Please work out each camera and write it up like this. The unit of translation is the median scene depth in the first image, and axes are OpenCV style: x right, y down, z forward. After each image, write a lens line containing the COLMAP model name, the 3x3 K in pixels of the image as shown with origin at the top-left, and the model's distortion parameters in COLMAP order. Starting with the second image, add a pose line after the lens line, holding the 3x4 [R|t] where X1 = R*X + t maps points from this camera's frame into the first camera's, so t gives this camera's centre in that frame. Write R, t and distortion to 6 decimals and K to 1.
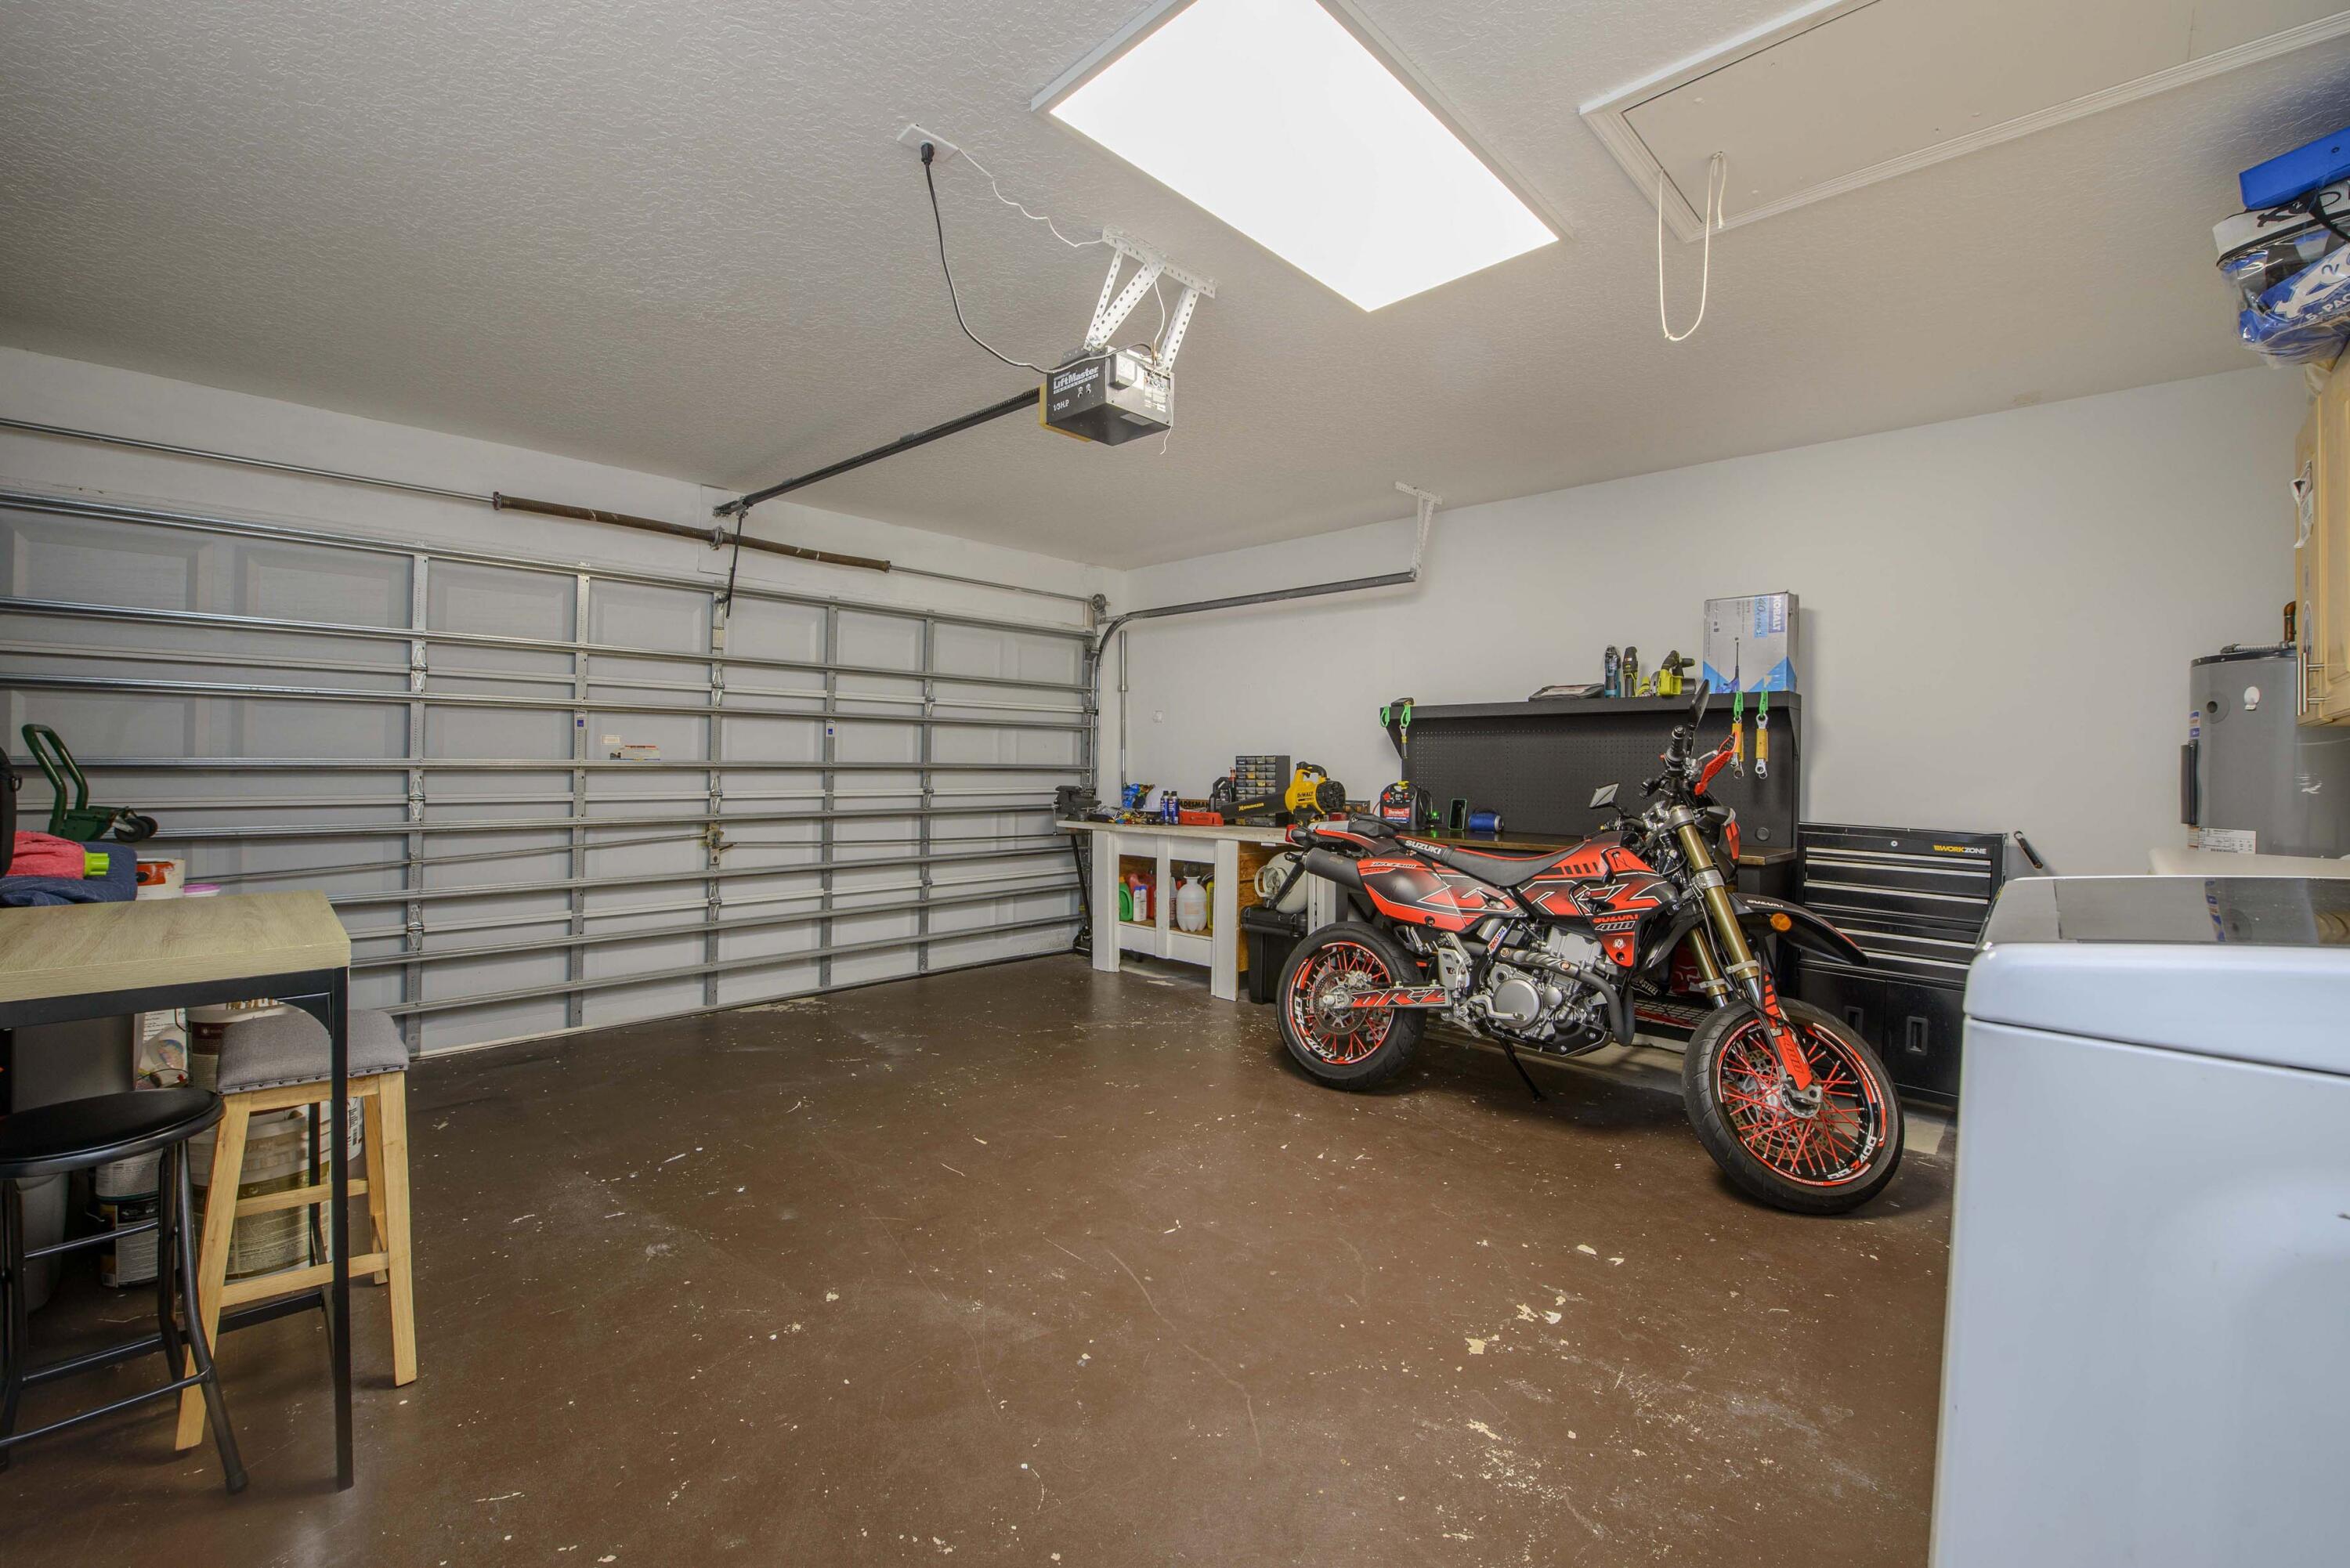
lens RADIAL K [[951.8, 0, 1175.0], [0, 951.8, 784.0], [0, 0, 1]] dist [0.000439, 0.000039]
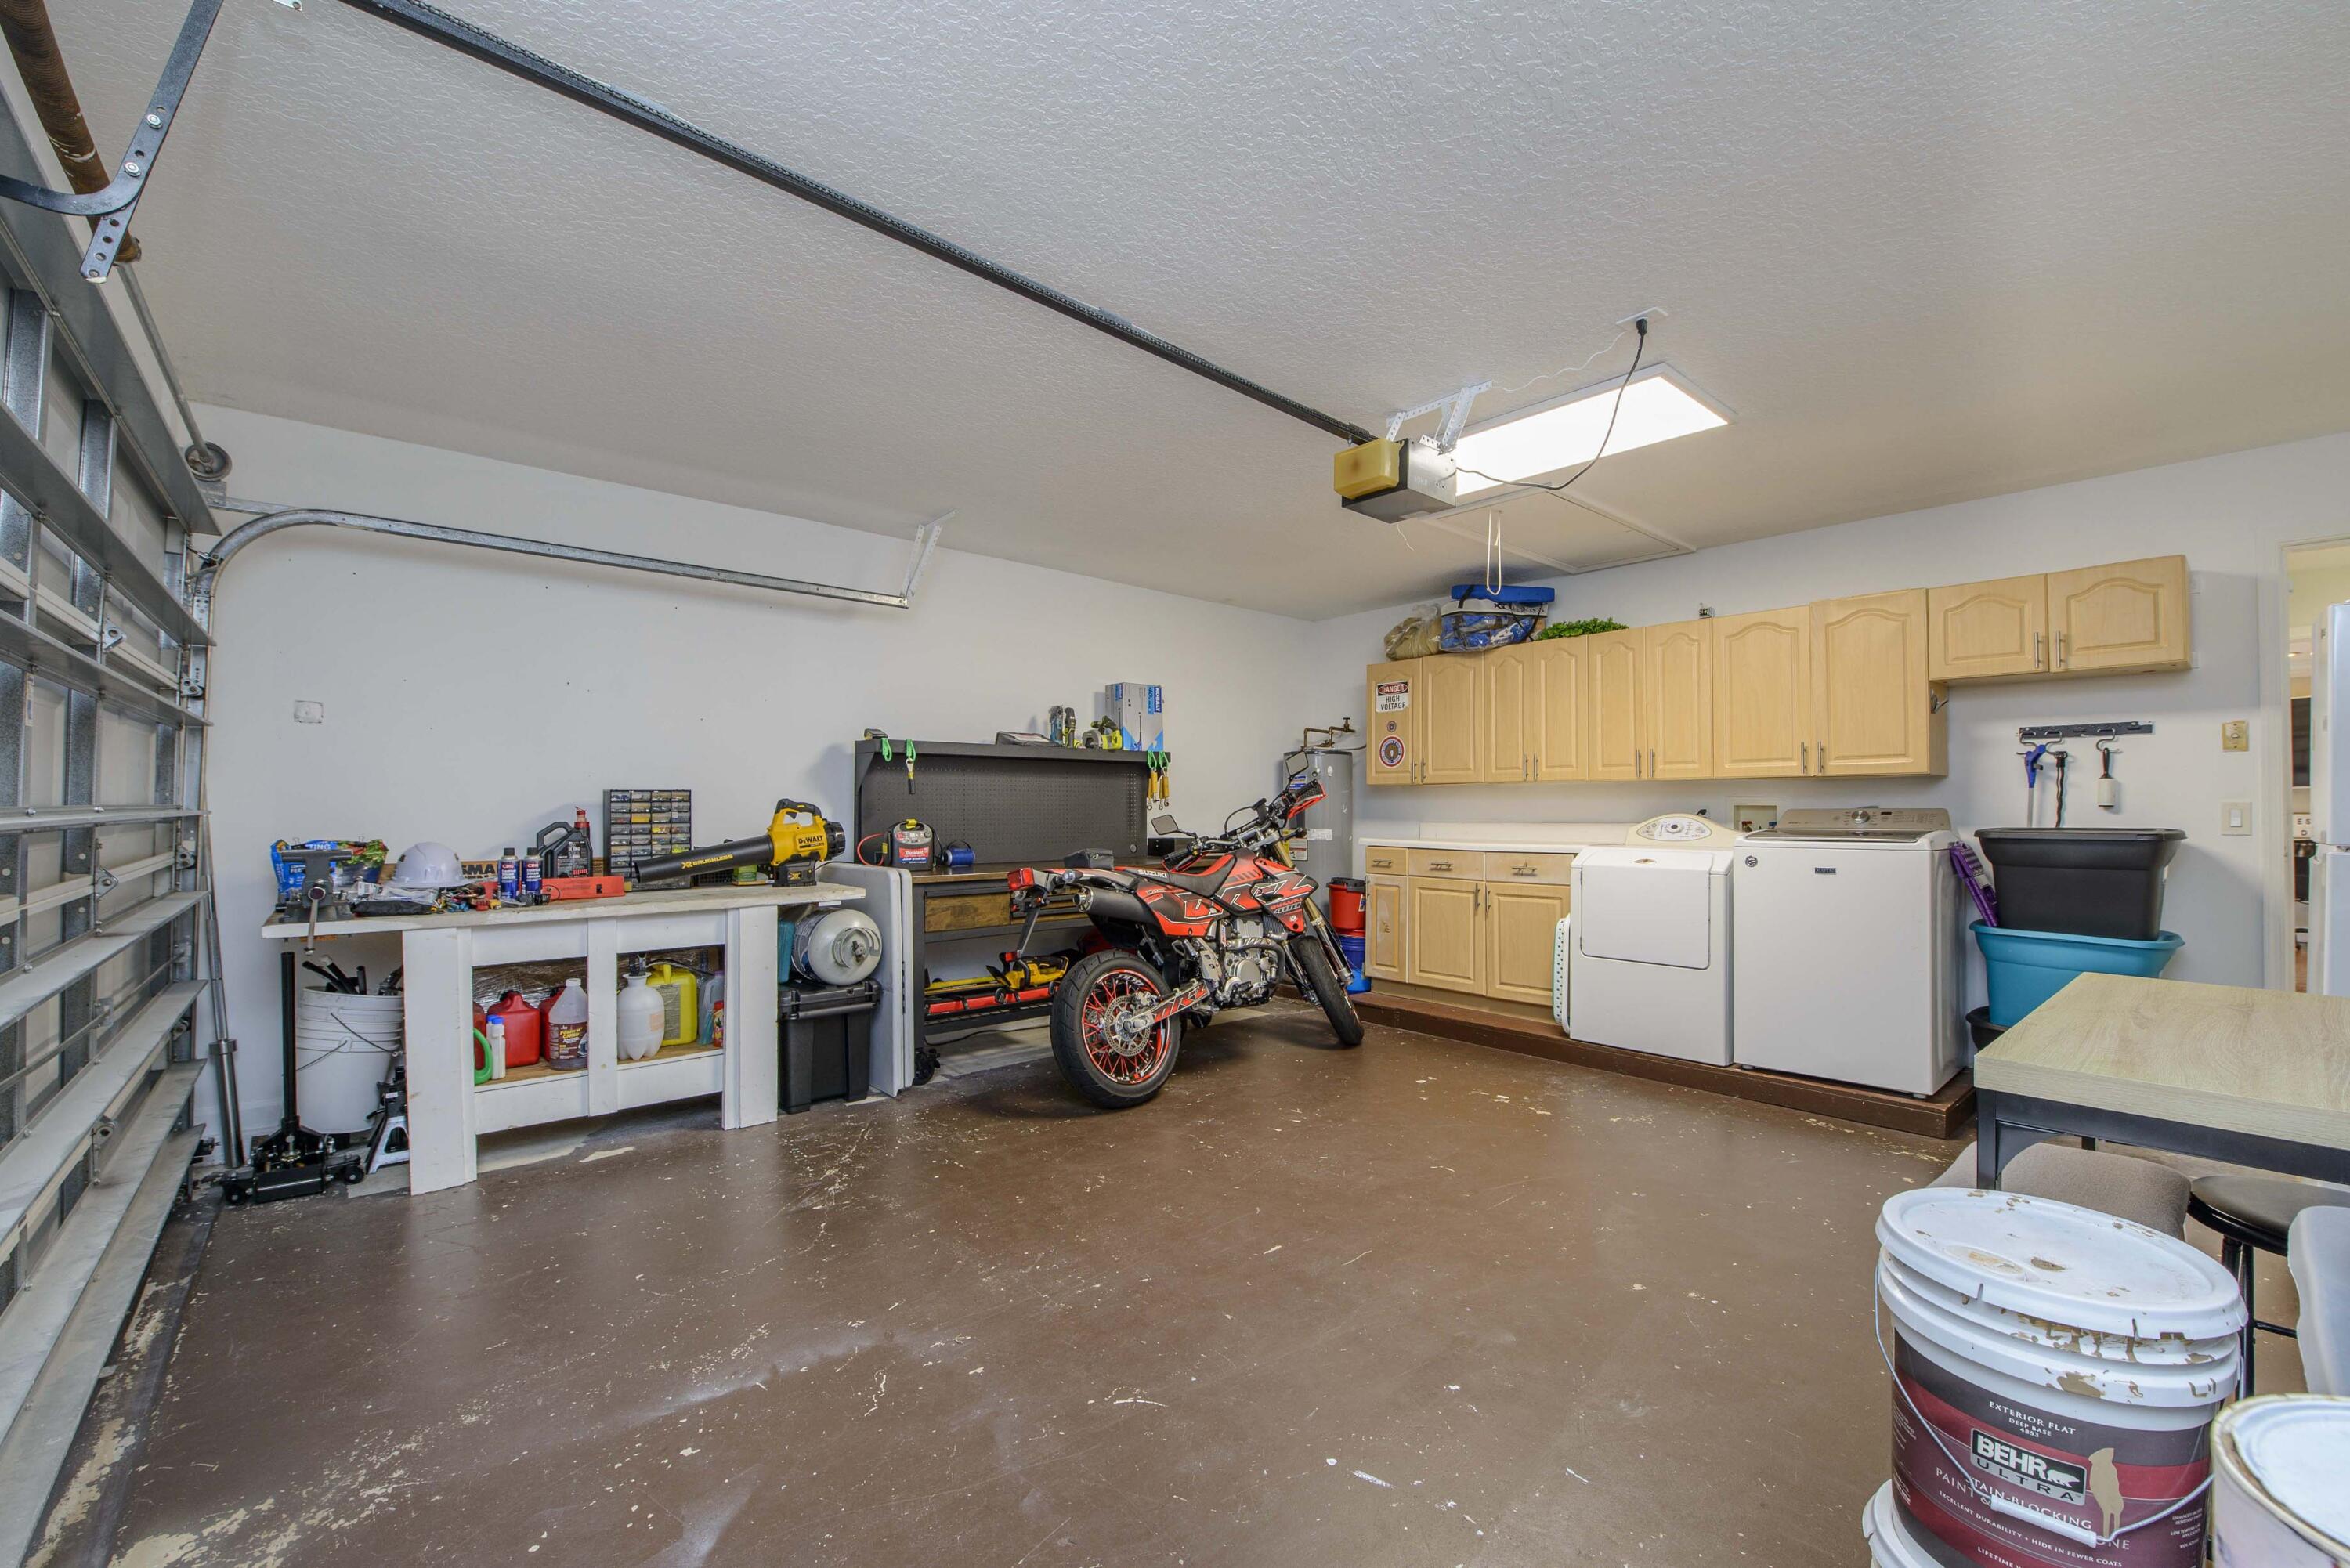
lens RADIAL K [[957.1, 0, 1197.0], [0, 957.1, 835.4], [0, 0, 1]] dist [-0.000668, -0.000099]
pose [[0.077543, -0.037834, 0.996271, -0.815535], [0.018054, 0.999169, 0.036539, -0.019729], [-0.996826, 0.015153, 0.078162, 0.776831]]
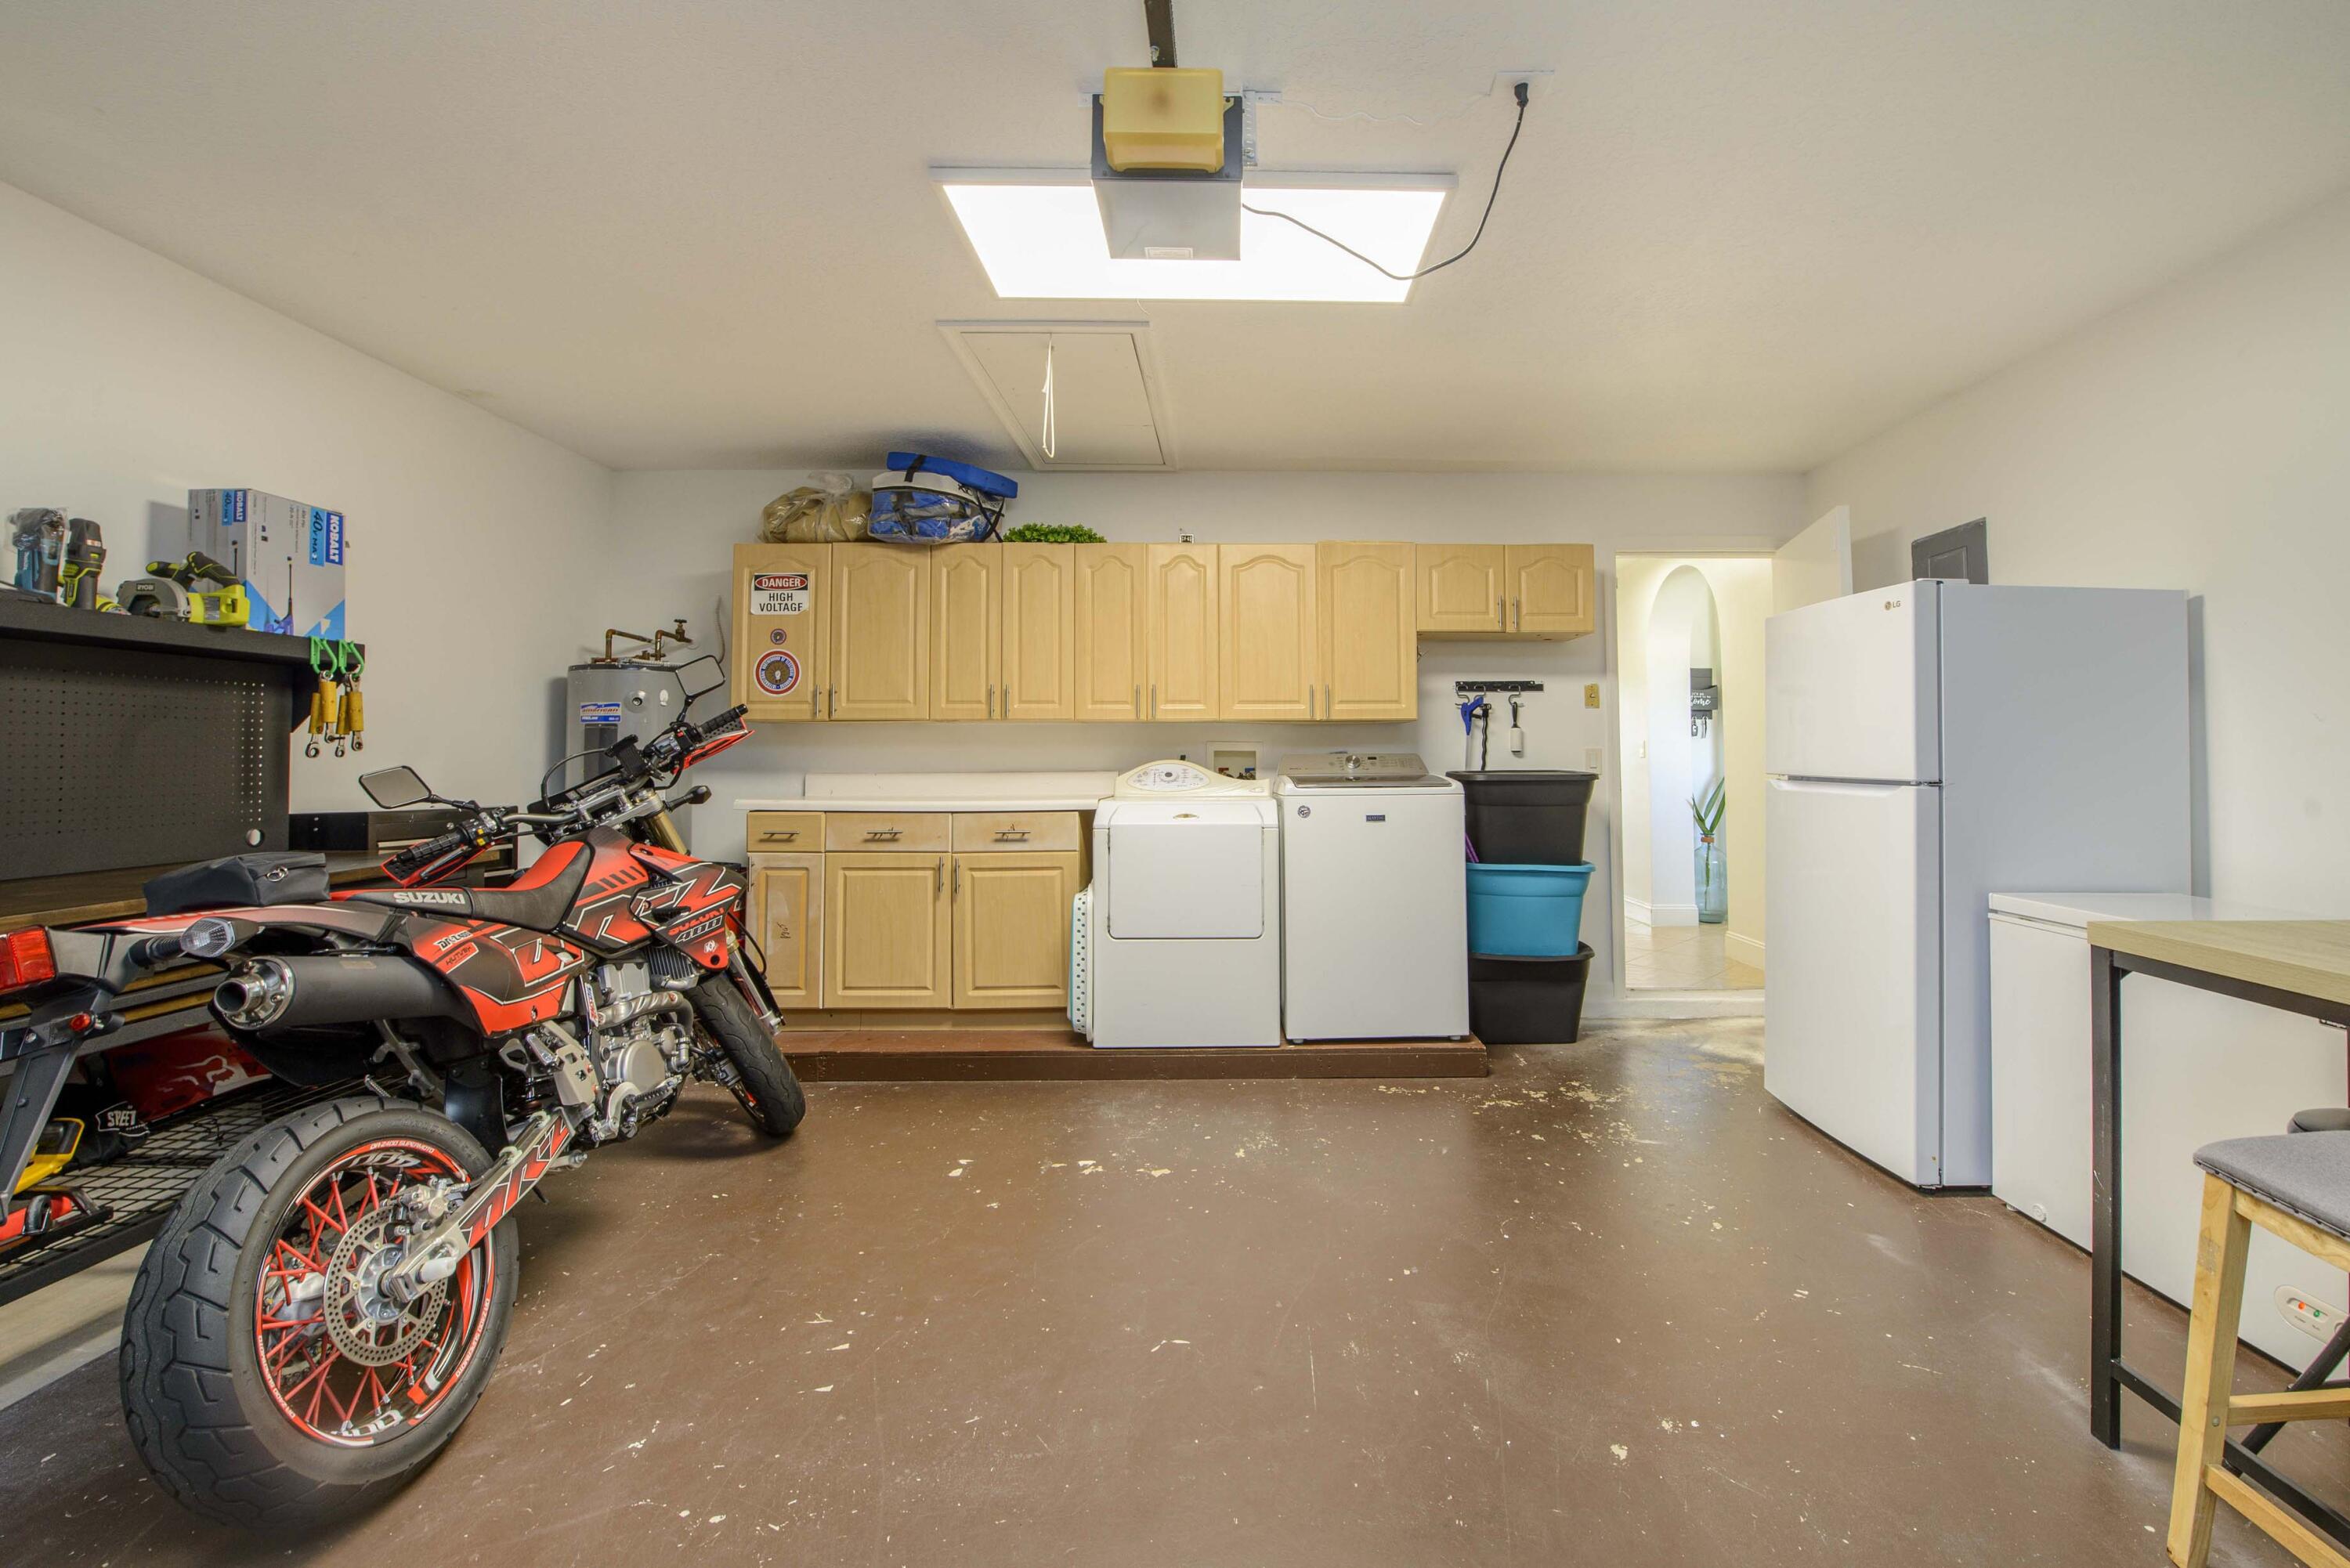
lens RADIAL K [[947.0, 0, 1247.4], [0, 947.0, 735.1], [0, 0, 1]] dist [-0.020794, -0.000235]
pose [[-0.704318, 0.008340, 0.709836, -0.373428], [0.007717, 0.999962, -0.004091, -0.014706], [-0.709843, 0.002596, -0.704355, 0.946659]]
